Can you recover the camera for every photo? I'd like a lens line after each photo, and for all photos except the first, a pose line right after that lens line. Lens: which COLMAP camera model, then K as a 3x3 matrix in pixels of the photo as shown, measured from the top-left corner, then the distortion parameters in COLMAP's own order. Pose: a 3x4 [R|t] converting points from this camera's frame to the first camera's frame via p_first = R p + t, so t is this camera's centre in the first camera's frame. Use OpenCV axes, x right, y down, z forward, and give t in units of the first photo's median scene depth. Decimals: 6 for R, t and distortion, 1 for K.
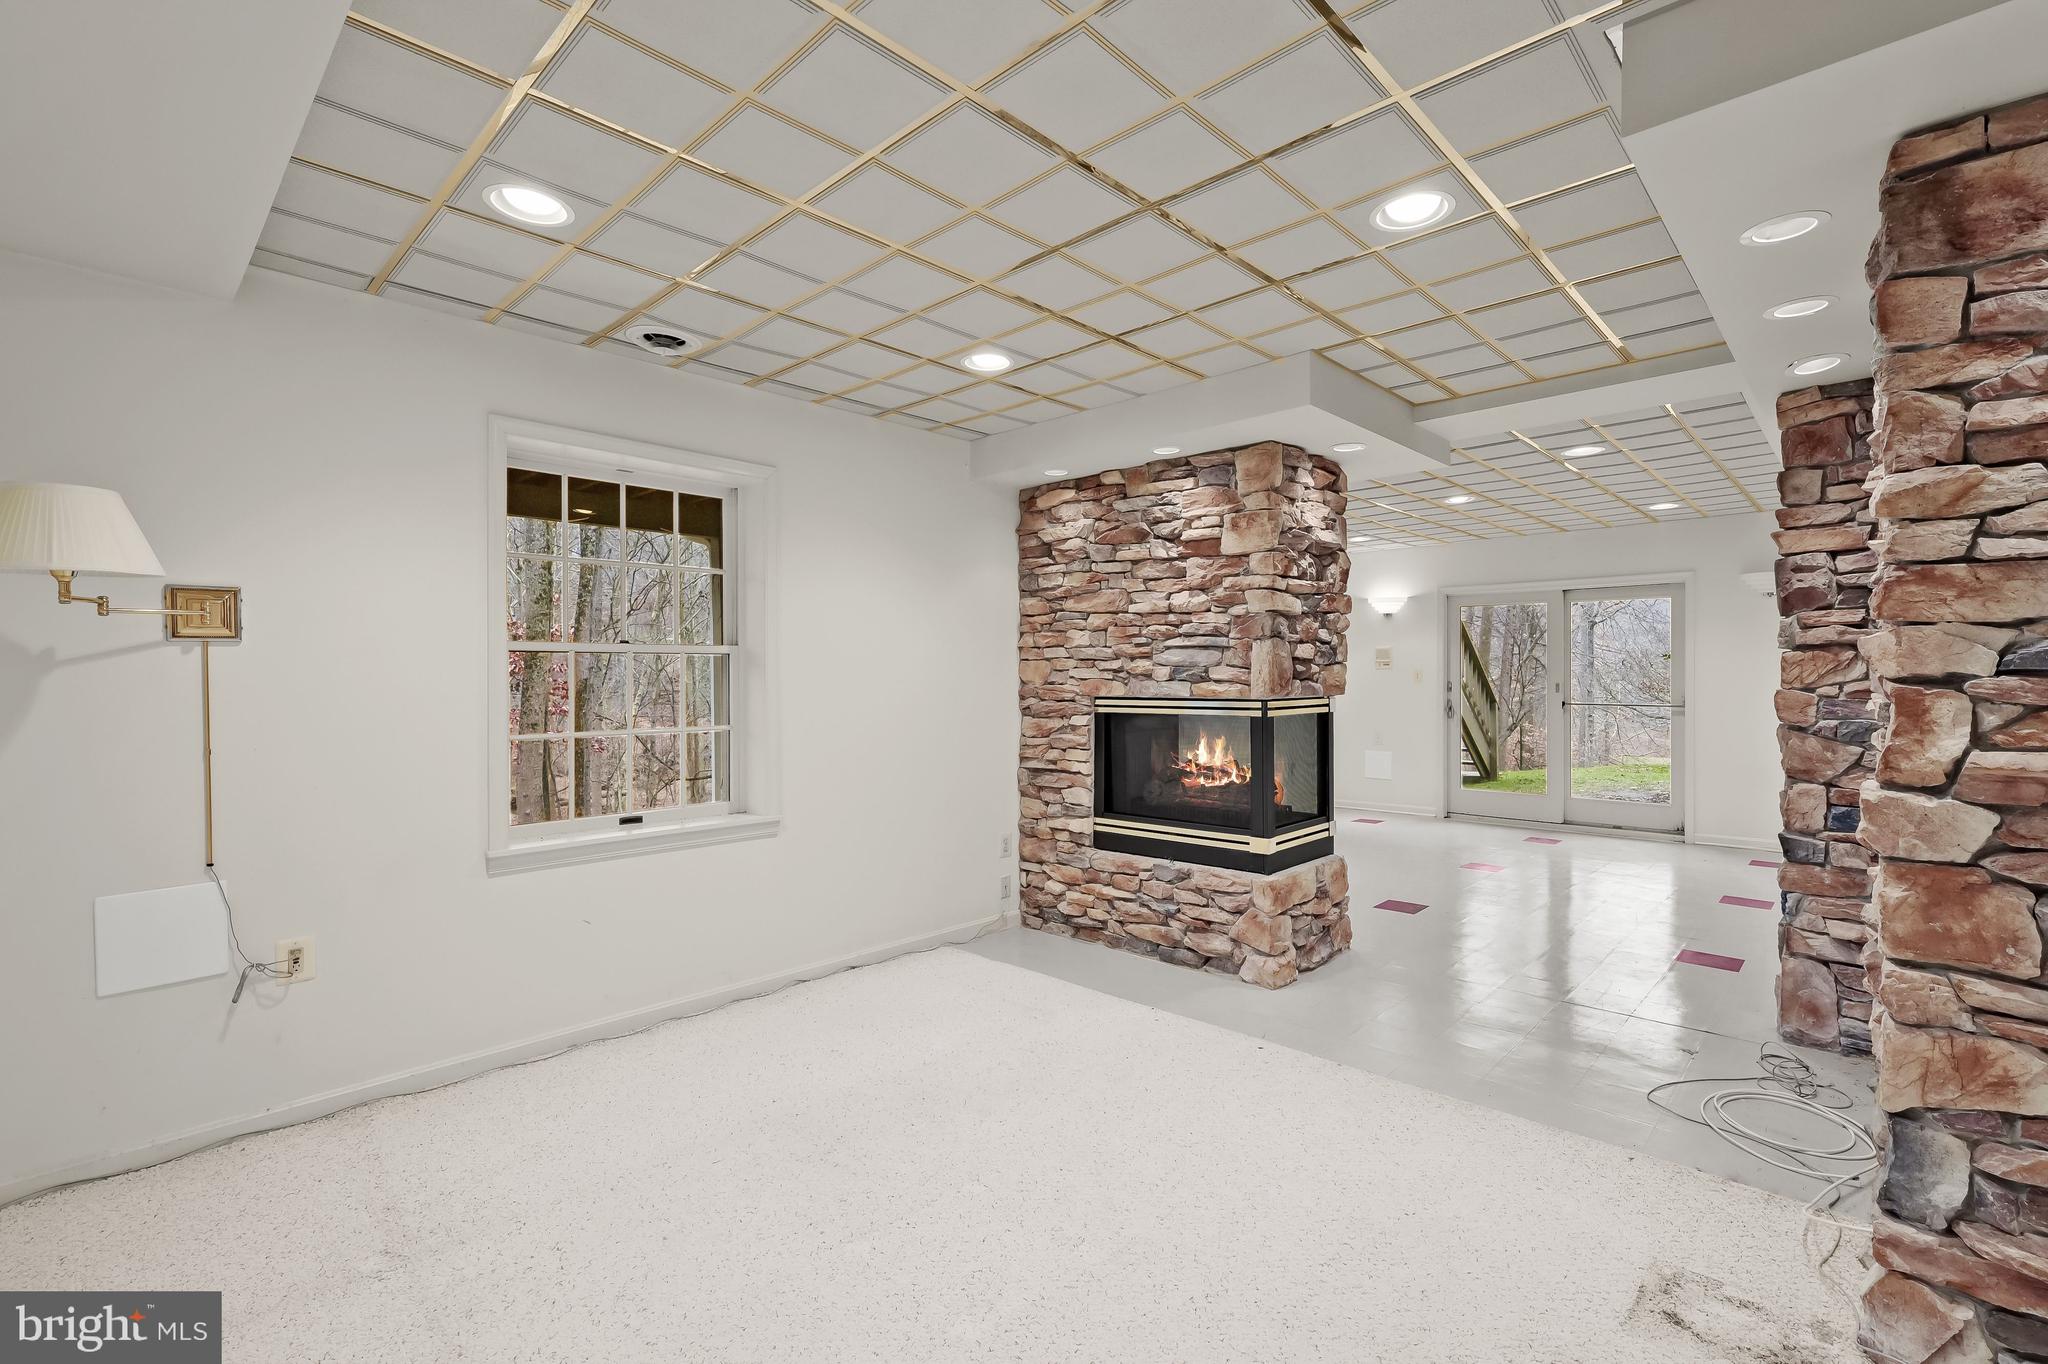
lens RADIAL K [[908.0, 0, 1029.0], [0, 908.0, 683.6], [0, 0, 1]] dist [0.002804, -0.000005]
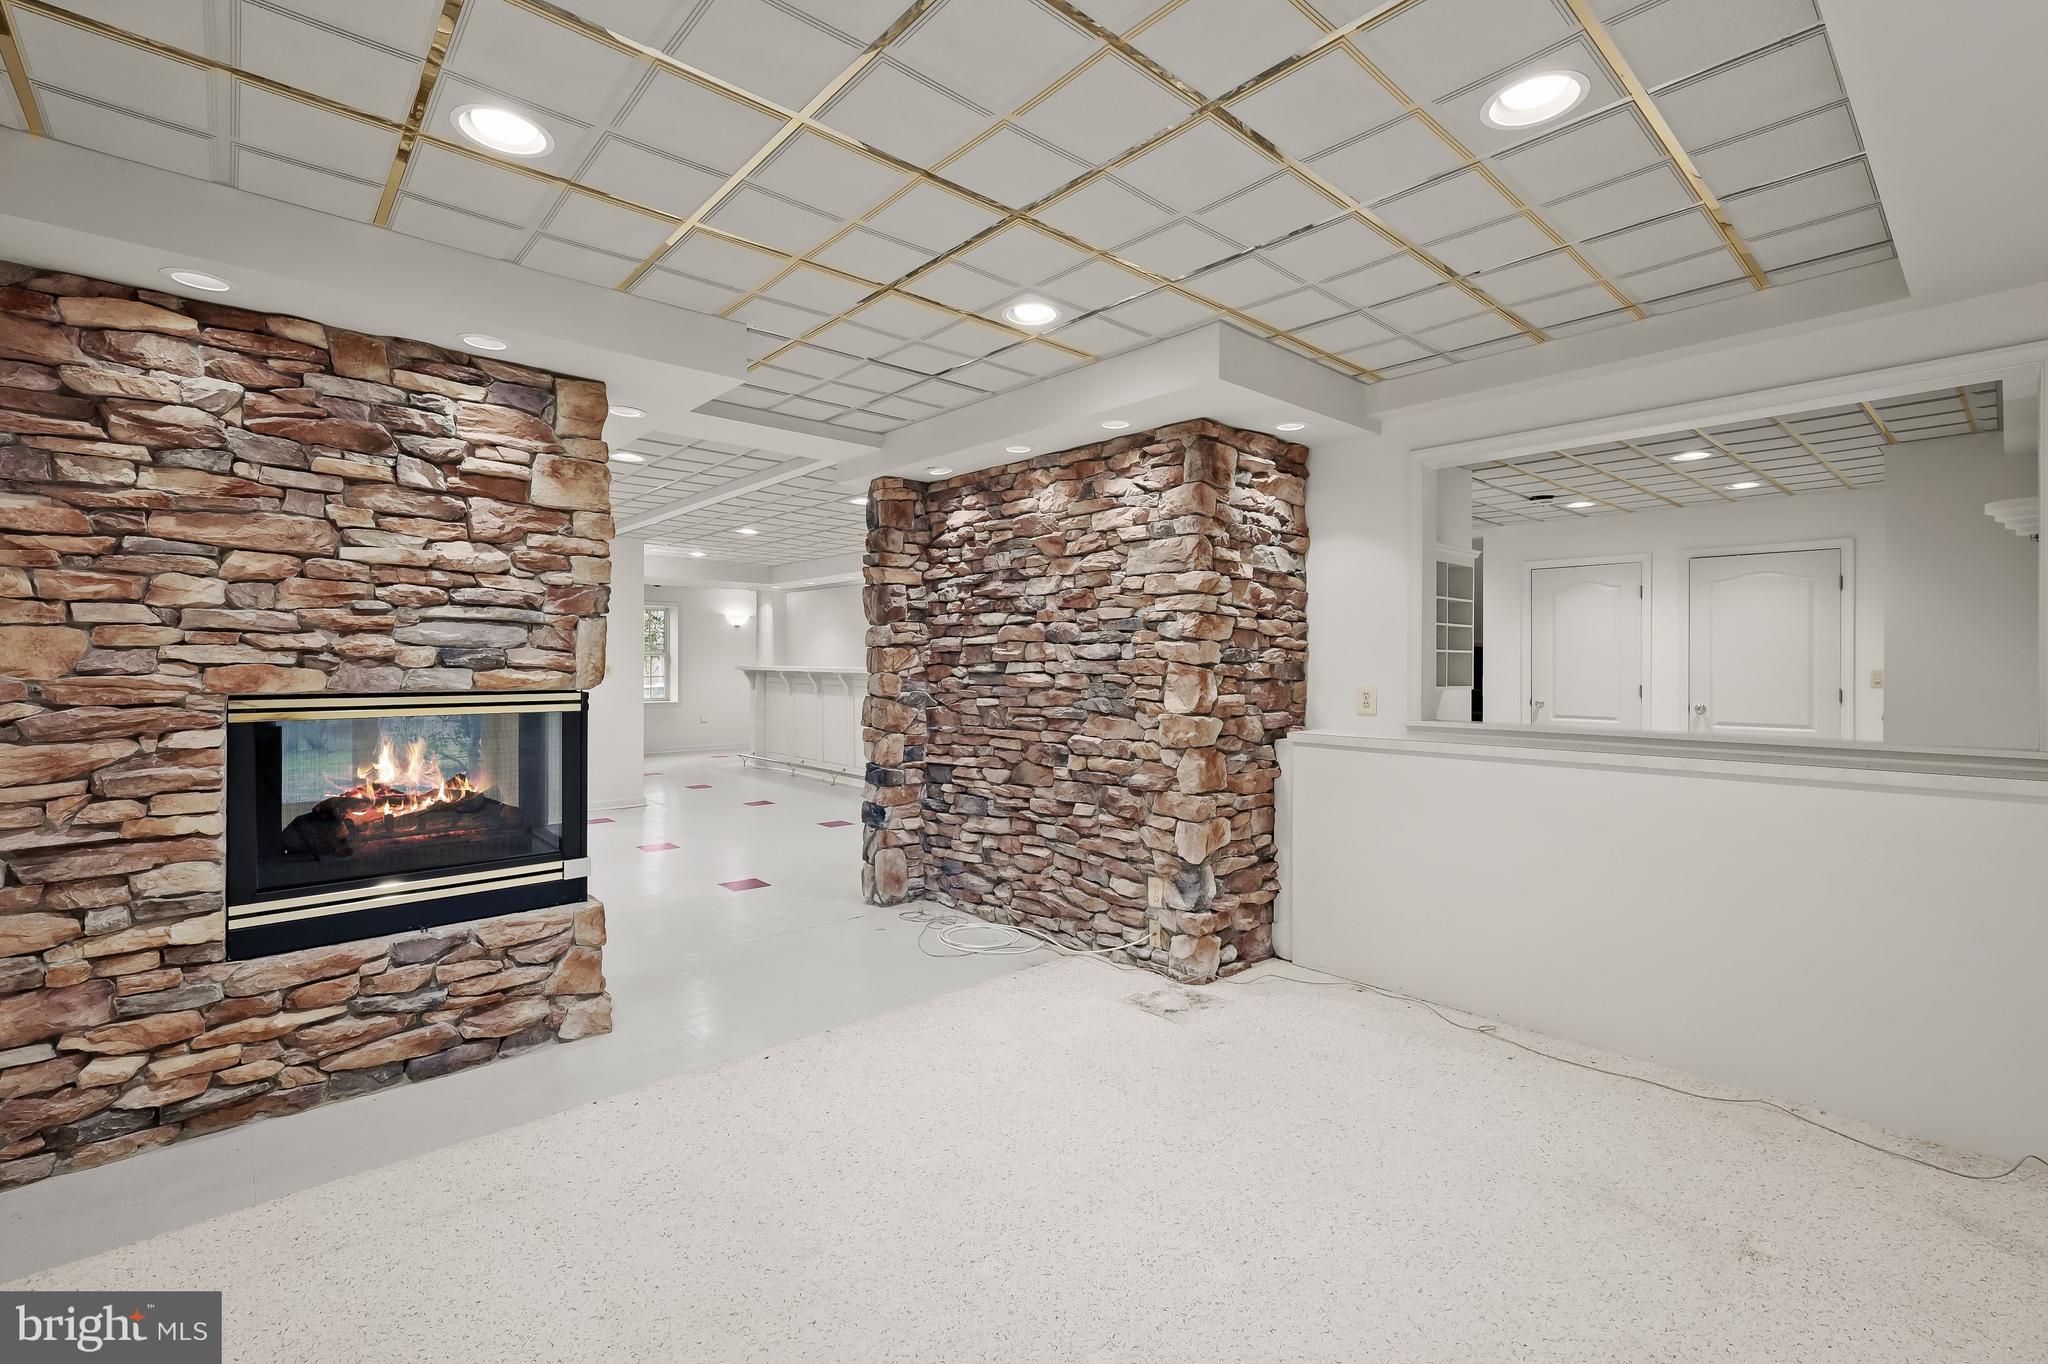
lens RADIAL K [[908.0, 0, 1030.9], [0, 908.0, 668.1], [0, 0, 1]] dist [0.002804, -0.000005]
pose [[0.075330, -0.000415, 0.997159, -0.498324], [0.005701, 0.999984, -0.000015, 0.000149], [-0.997142, 0.005686, 0.075331, 0.493964]]
